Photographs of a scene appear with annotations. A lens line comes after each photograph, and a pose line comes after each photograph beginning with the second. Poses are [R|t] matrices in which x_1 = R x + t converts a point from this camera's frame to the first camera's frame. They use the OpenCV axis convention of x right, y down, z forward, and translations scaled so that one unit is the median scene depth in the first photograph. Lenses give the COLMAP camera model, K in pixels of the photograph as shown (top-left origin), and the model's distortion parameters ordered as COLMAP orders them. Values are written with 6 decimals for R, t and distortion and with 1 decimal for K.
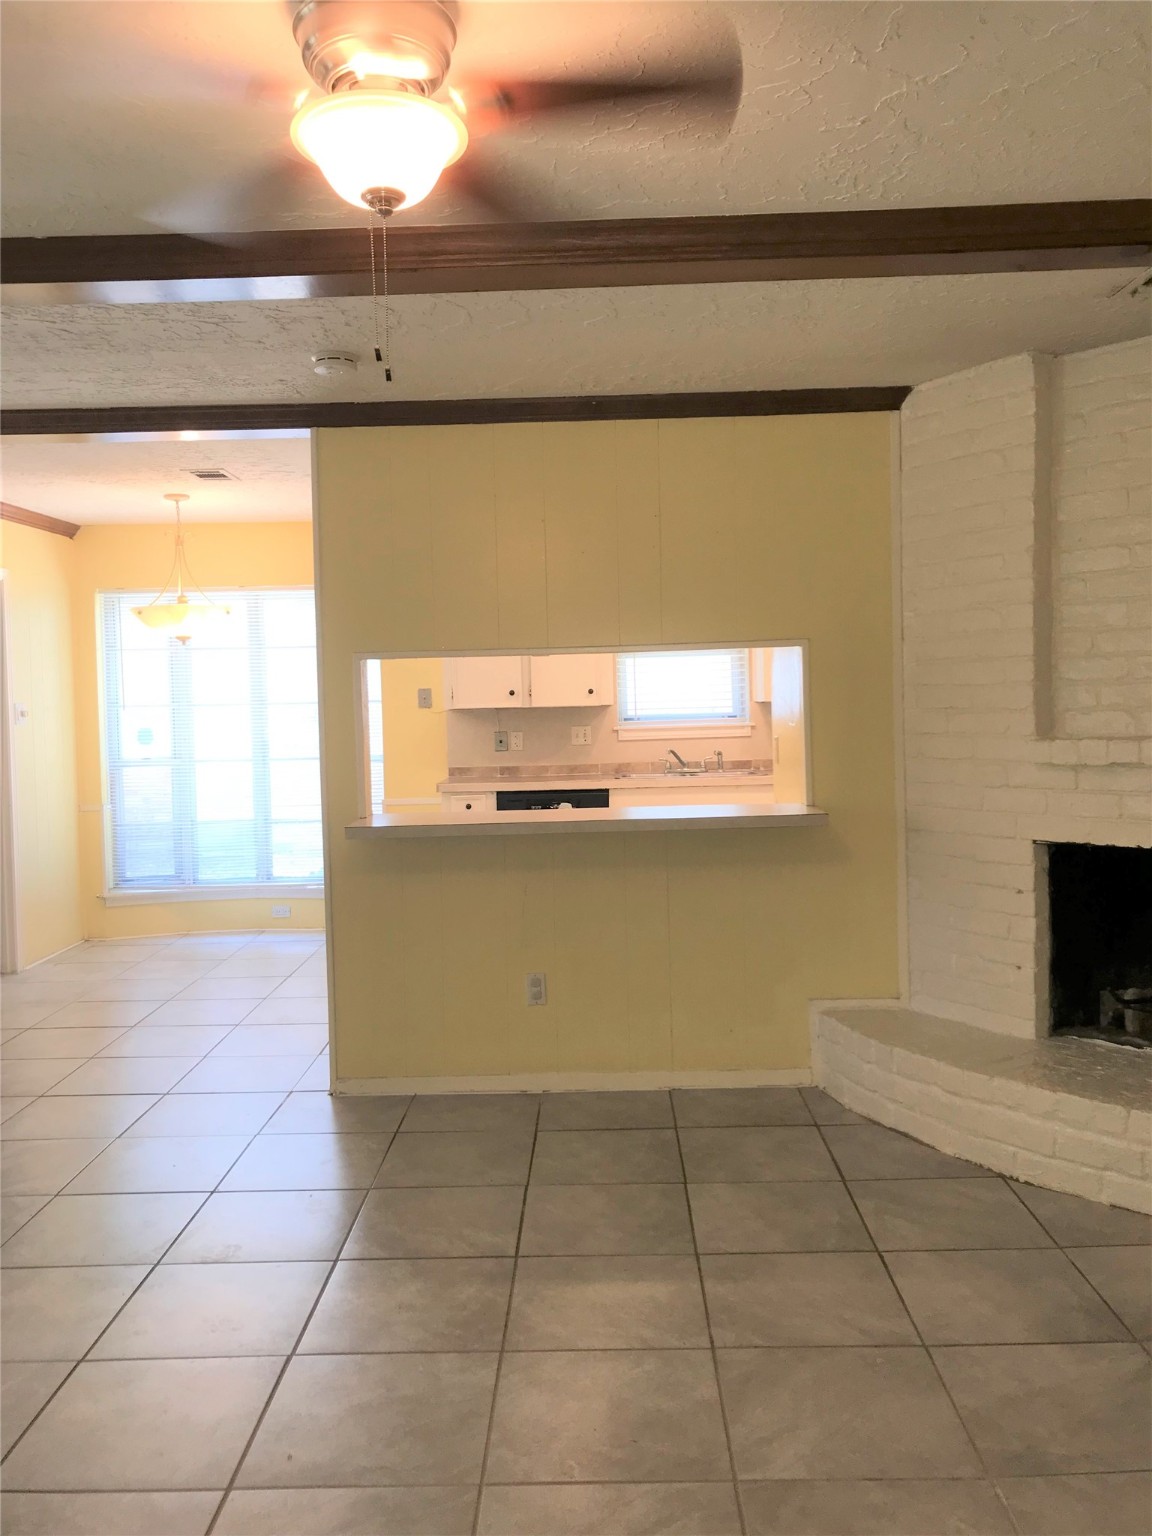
lens RADIAL K [[1259.3, 0, 578.9], [0, 1259.3, 755.6], [0, 0, 1]] dist [0.026255, -0.014740]
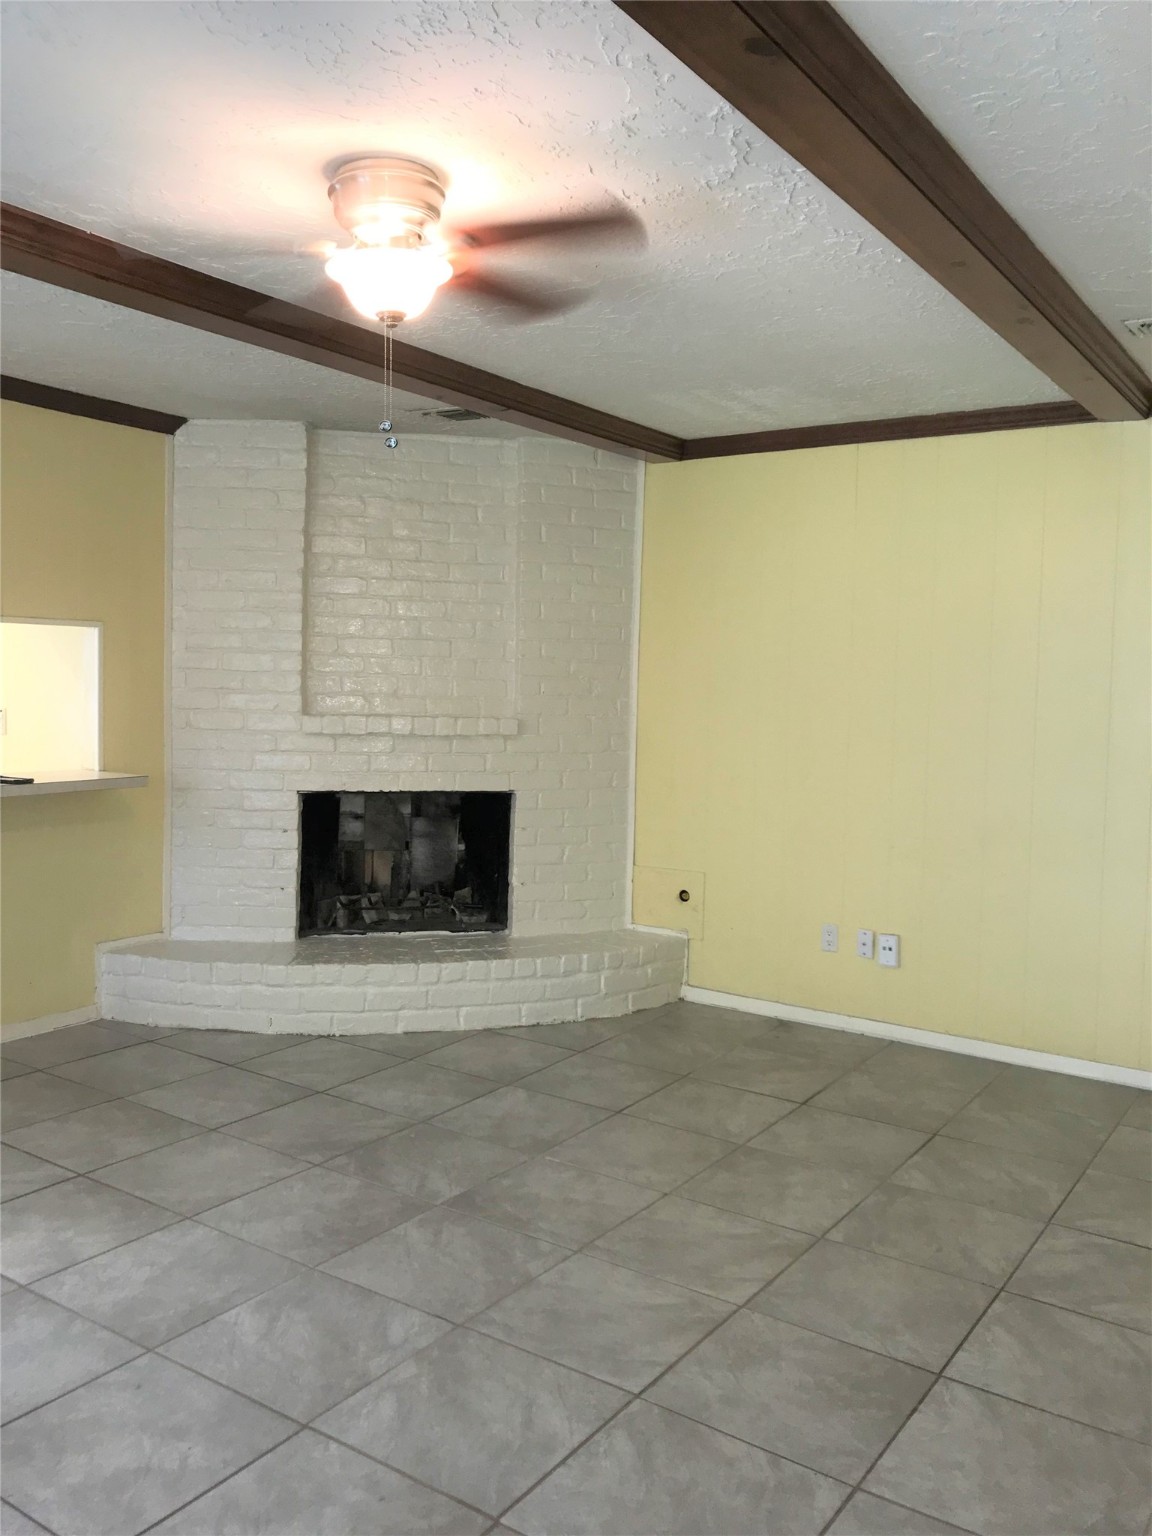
lens RADIAL K [[1259.3, 0, 575.2], [0, 1259.3, 774.0], [0, 0, 1]] dist [0.026255, -0.014740]
pose [[0.553640, -0.023420, 0.832426, -0.598907], [-0.001472, 0.999575, 0.029102, 0.010445], [-0.832754, -0.017337, 0.553371, 0.027336]]
